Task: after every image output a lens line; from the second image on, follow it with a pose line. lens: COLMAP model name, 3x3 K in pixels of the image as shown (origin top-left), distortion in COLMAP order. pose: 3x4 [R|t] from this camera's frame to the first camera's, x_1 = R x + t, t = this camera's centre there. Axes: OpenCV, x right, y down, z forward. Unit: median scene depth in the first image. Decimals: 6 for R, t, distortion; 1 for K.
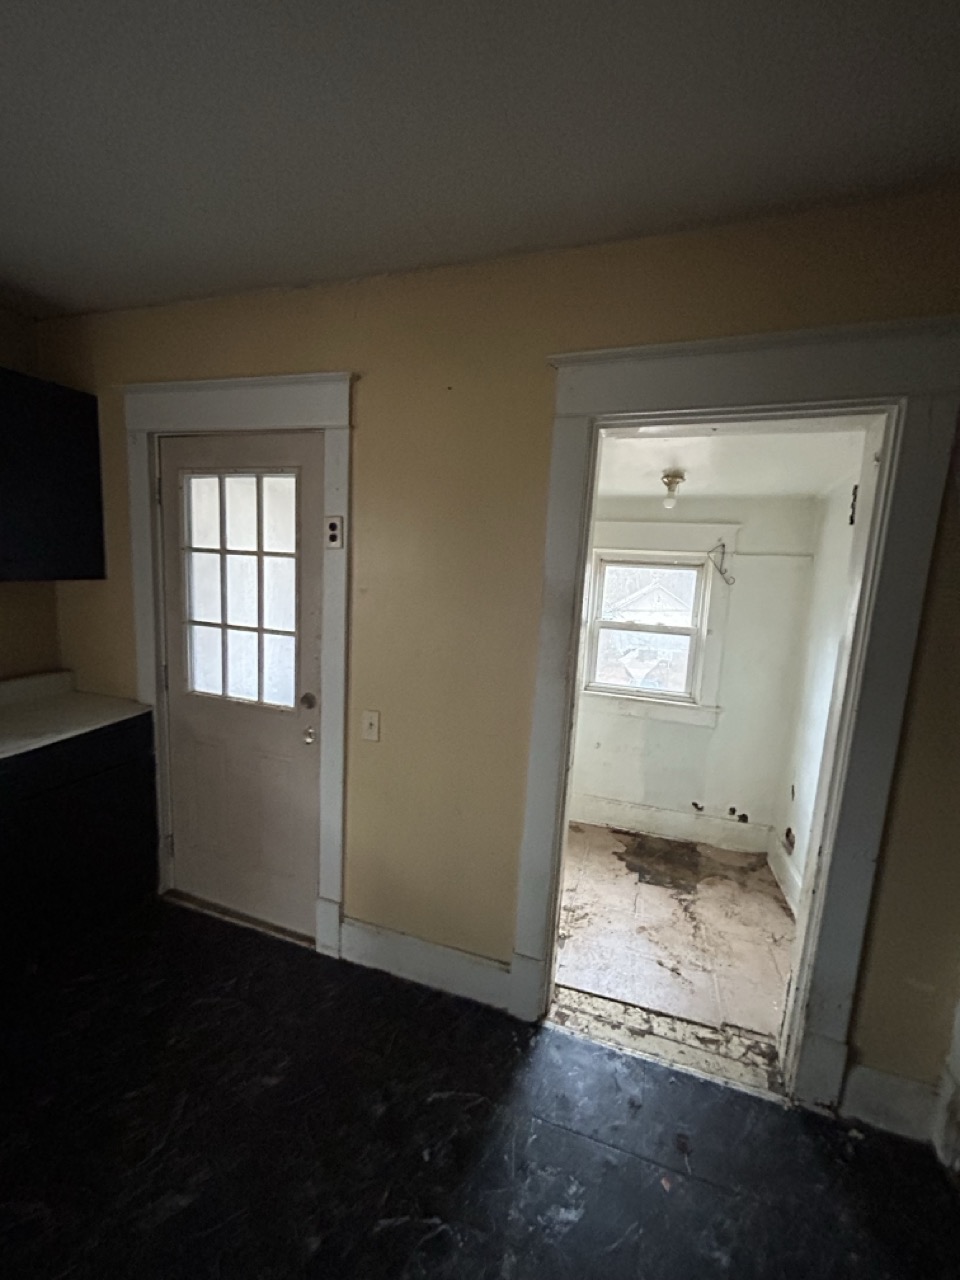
lens RADIAL K [[513.2, 0, 484.0], [0, 513.2, 642.8], [0, 0, 1]] dist [-0.009093, 0.000020]
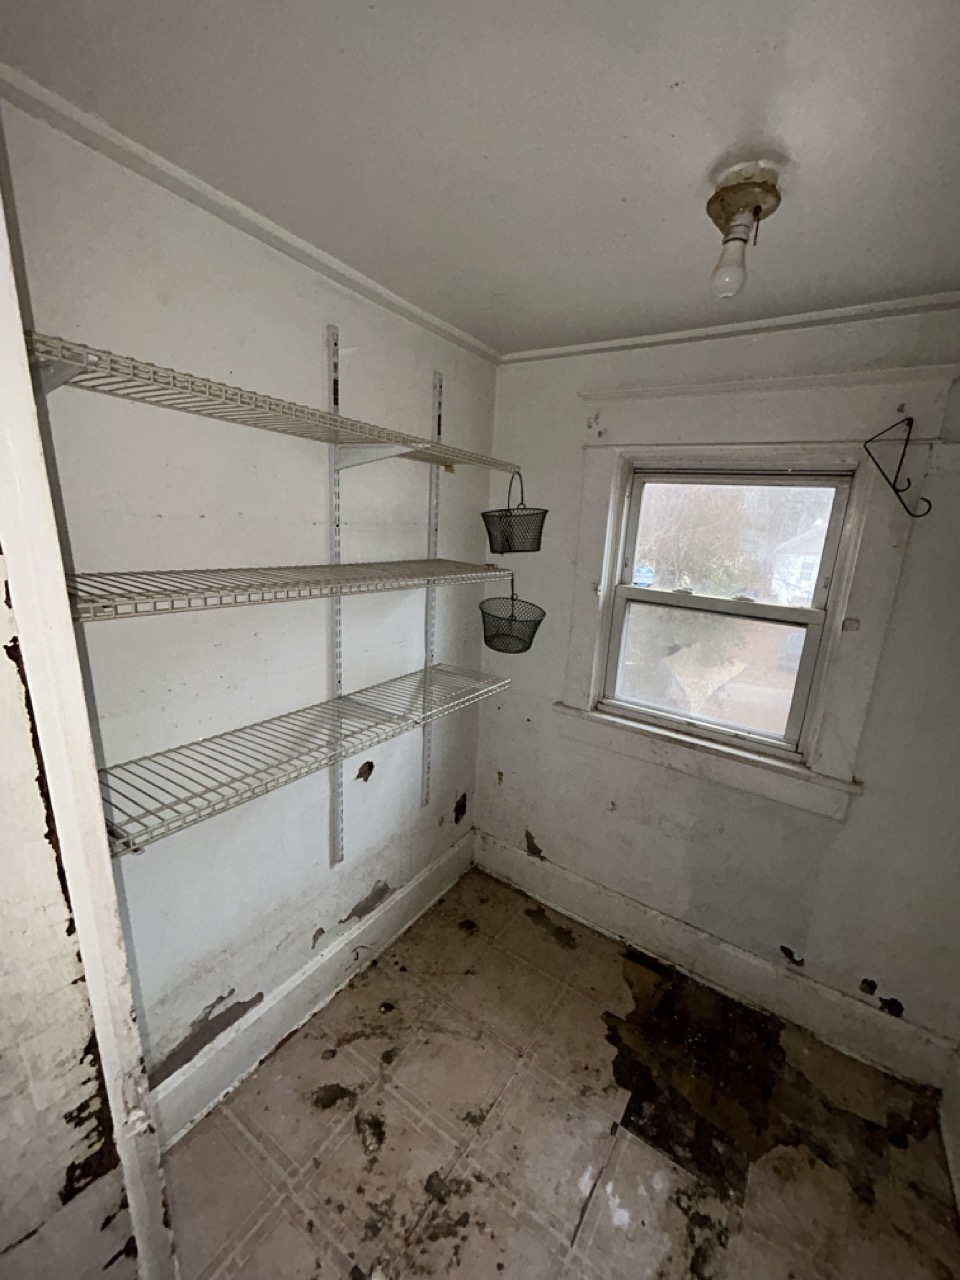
lens RADIAL K [[516.5, 0, 480.0], [0, 516.5, 640.0], [0, 0, 1]] dist [-0.002425, -0.000025]
pose [[0.962799, 0.060365, -0.263389, 0.237606], [-0.032224, 0.993422, 0.109885, -0.045586], [0.268290, -0.097309, 0.958411, 0.459092]]
